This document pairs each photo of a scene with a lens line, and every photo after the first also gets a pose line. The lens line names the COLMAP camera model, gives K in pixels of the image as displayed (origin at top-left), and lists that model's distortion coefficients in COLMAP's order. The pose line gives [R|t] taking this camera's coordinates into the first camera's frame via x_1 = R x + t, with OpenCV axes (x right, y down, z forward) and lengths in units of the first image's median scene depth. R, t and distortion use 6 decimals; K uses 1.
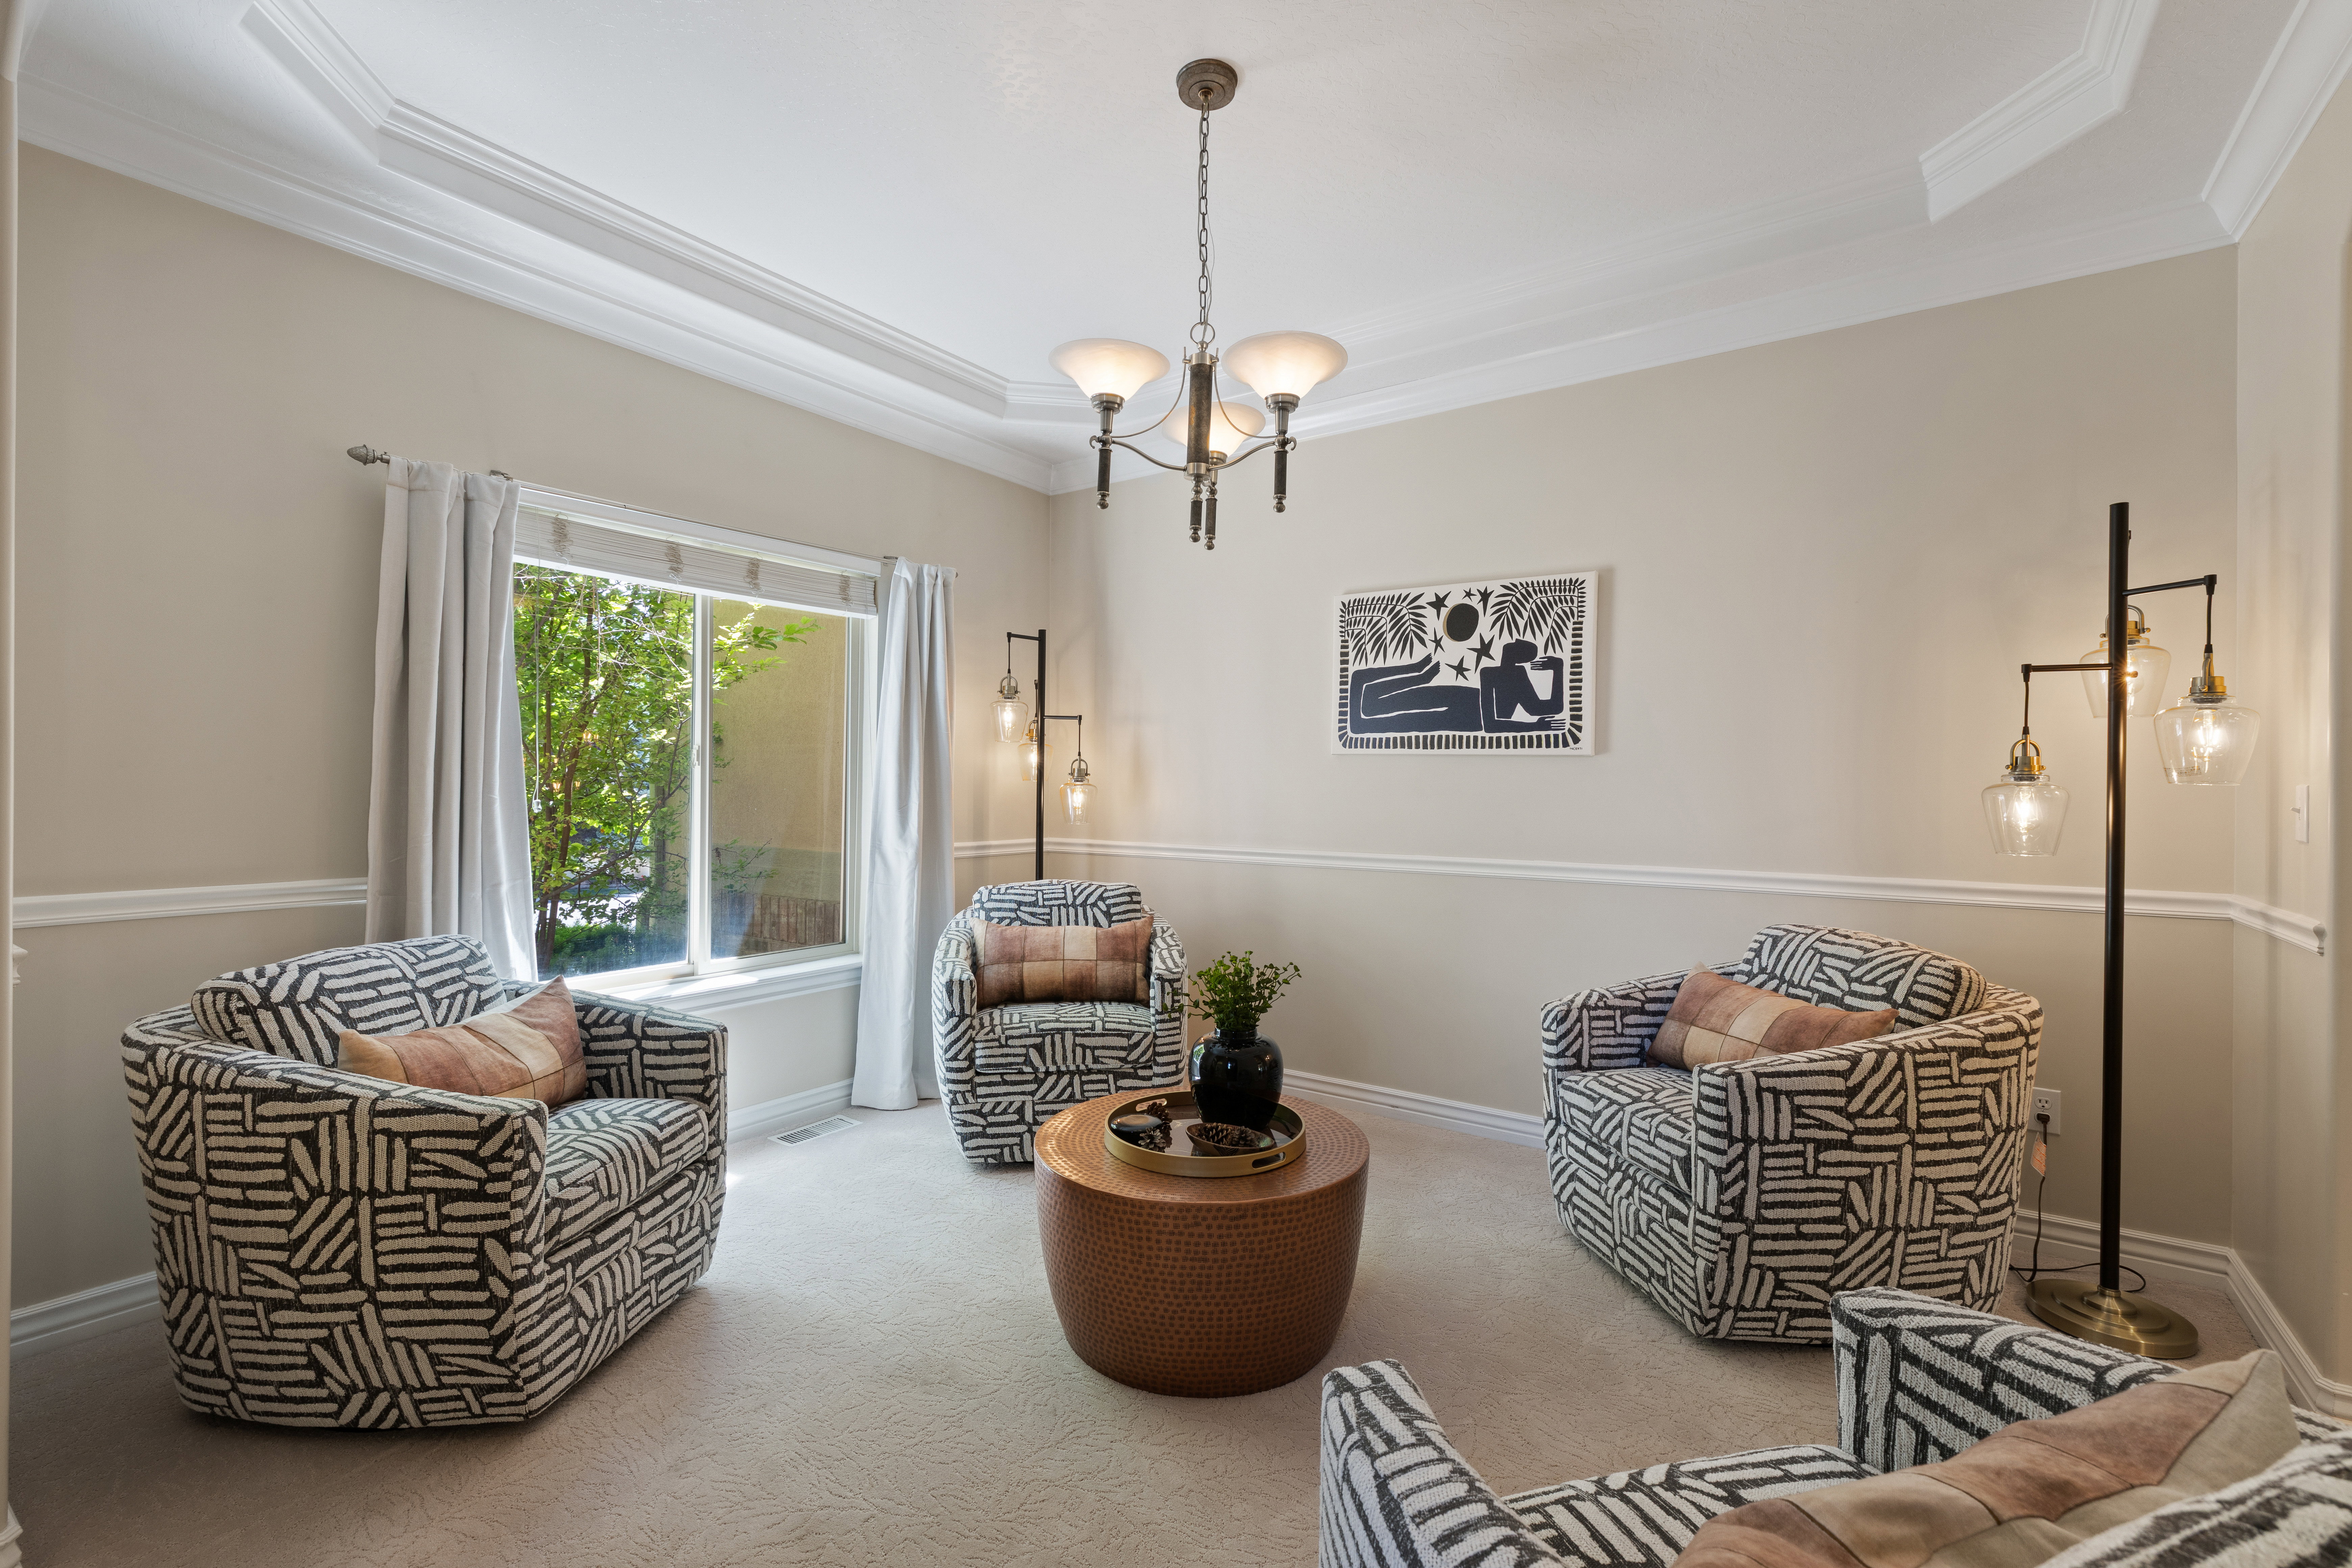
lens RADIAL K [[1025.6, 0, 1182.3], [0, 1025.6, 787.7], [0, 0, 1]] dist [0.001585, -0.000034]
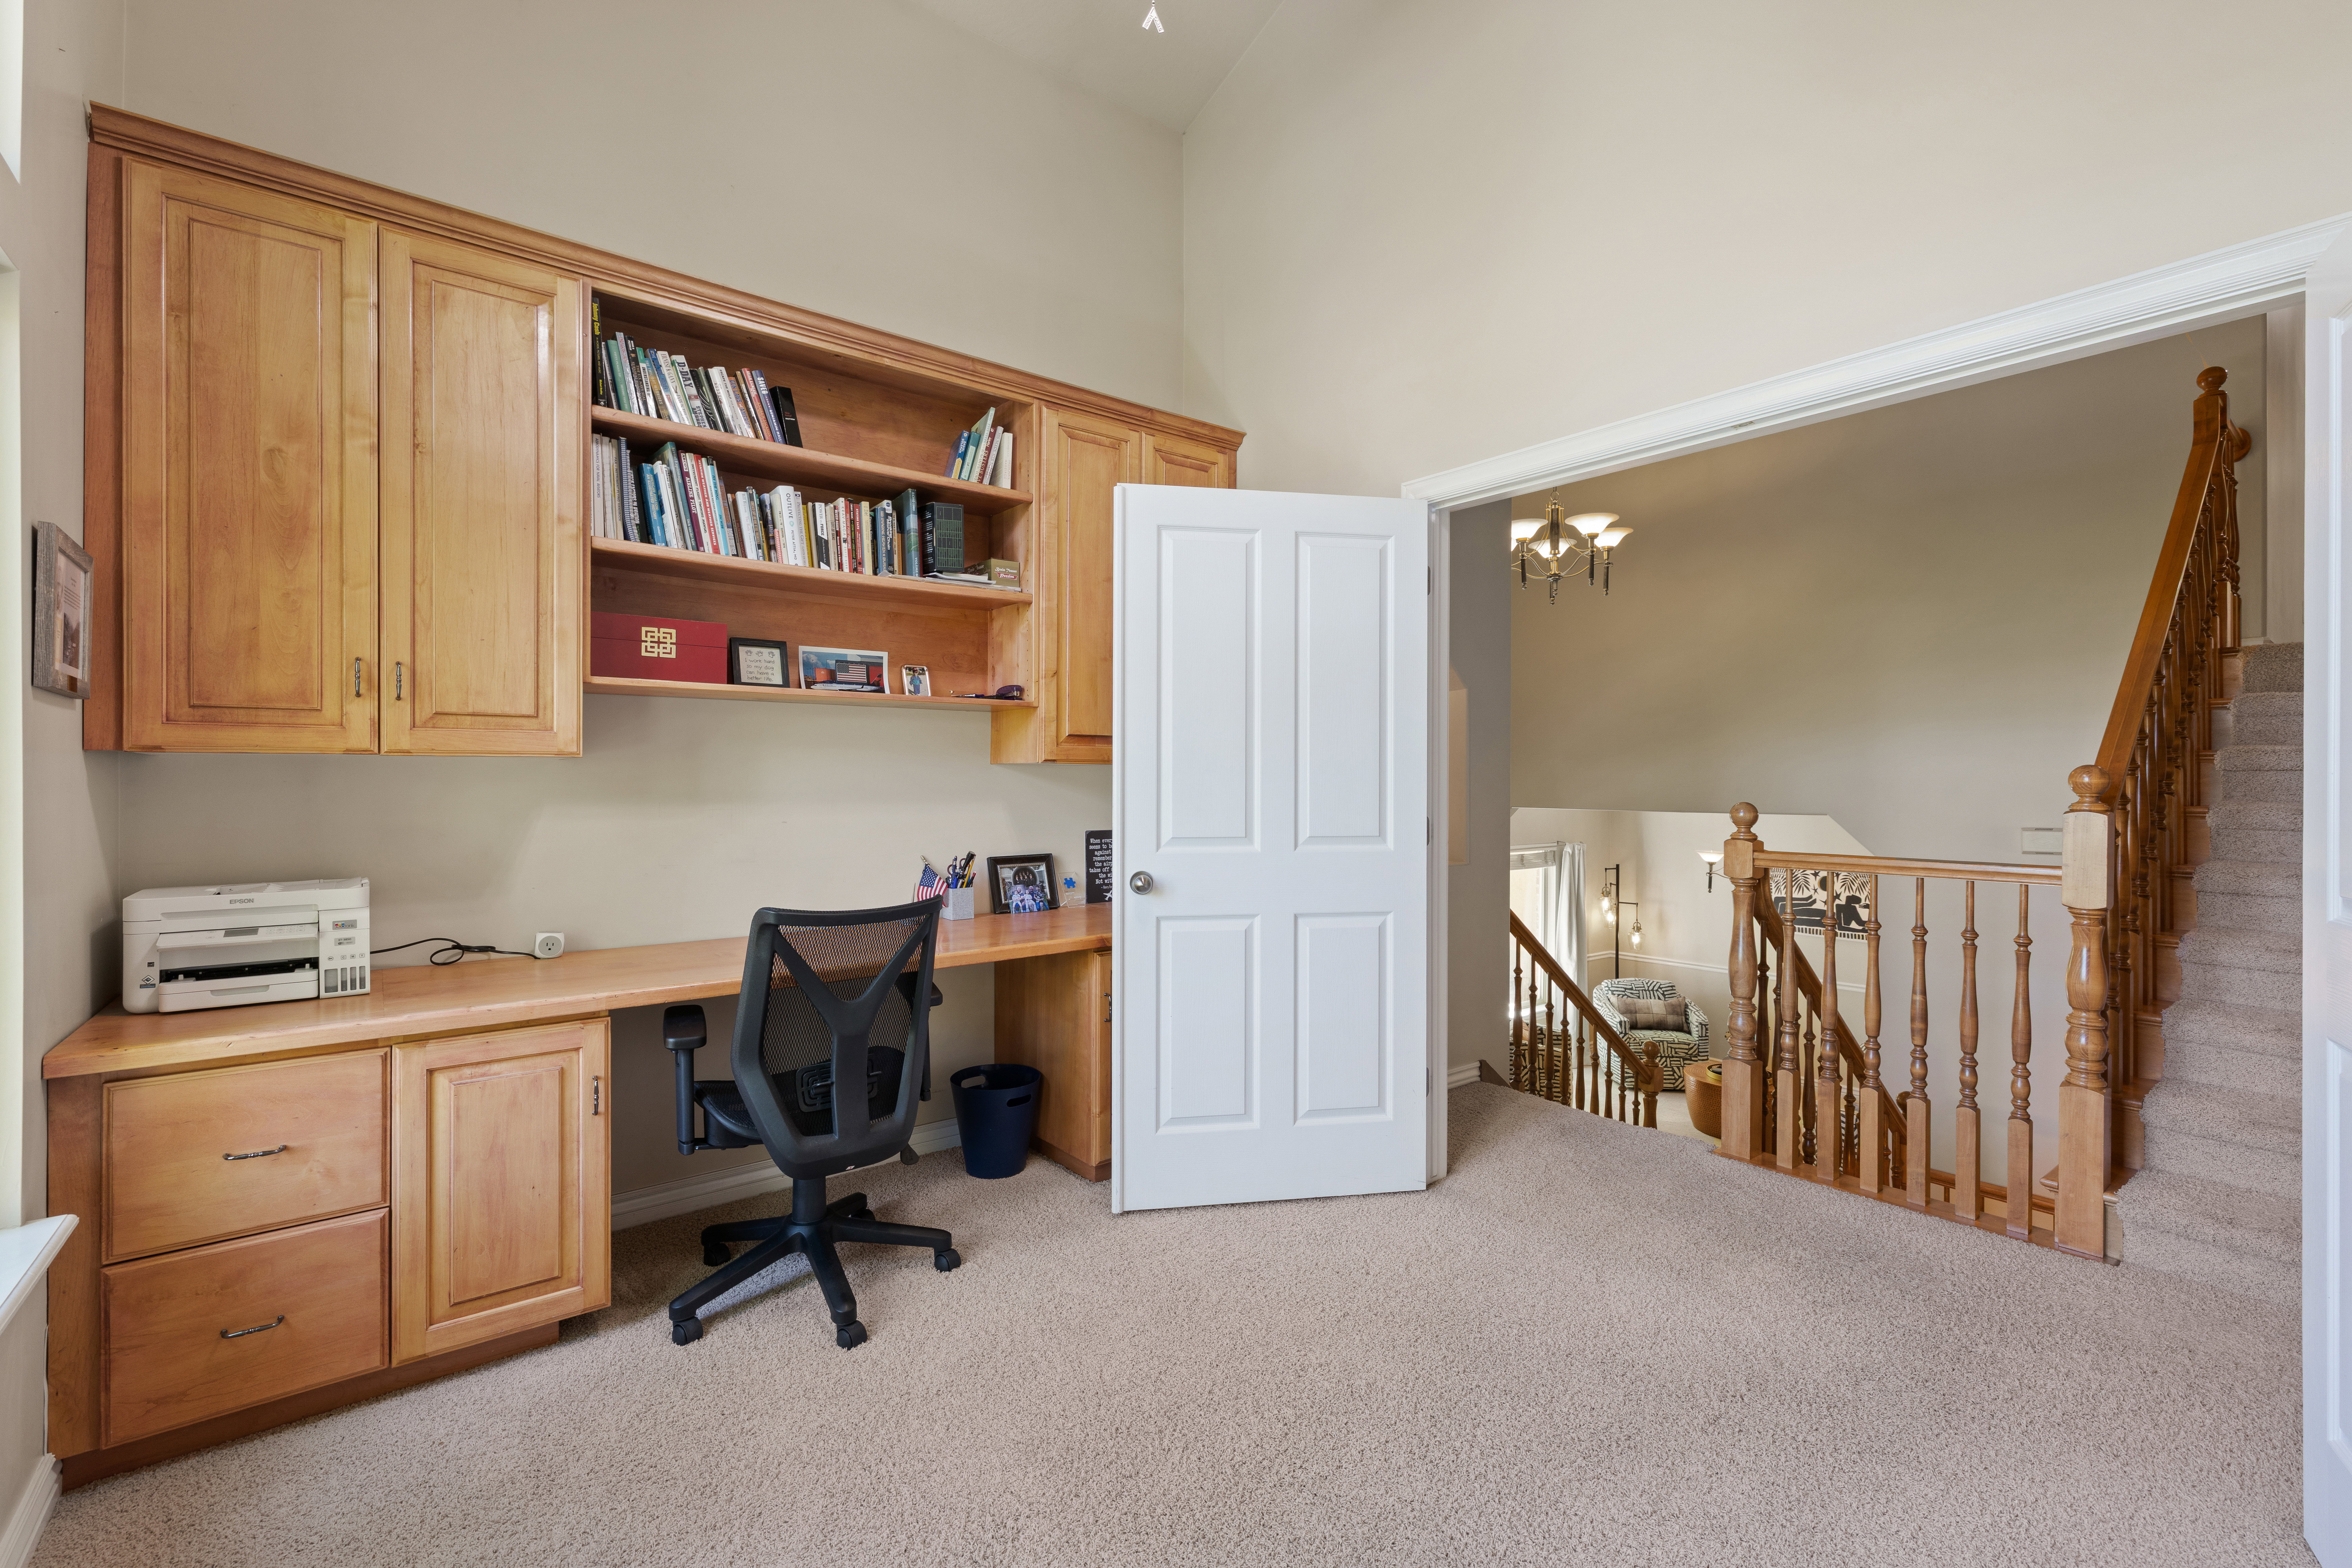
lens RADIAL K [[1025.6, 0, 1174.1], [0, 1025.6, 772.8], [0, 0, 1]] dist [0.001585, -0.000034]
pose [[0.957894, -0.006129, -0.287057, -0.519448], [0.005469, 0.999980, -0.003101, -0.433352], [0.287070, 0.001400, 0.957908, -1.811699]]
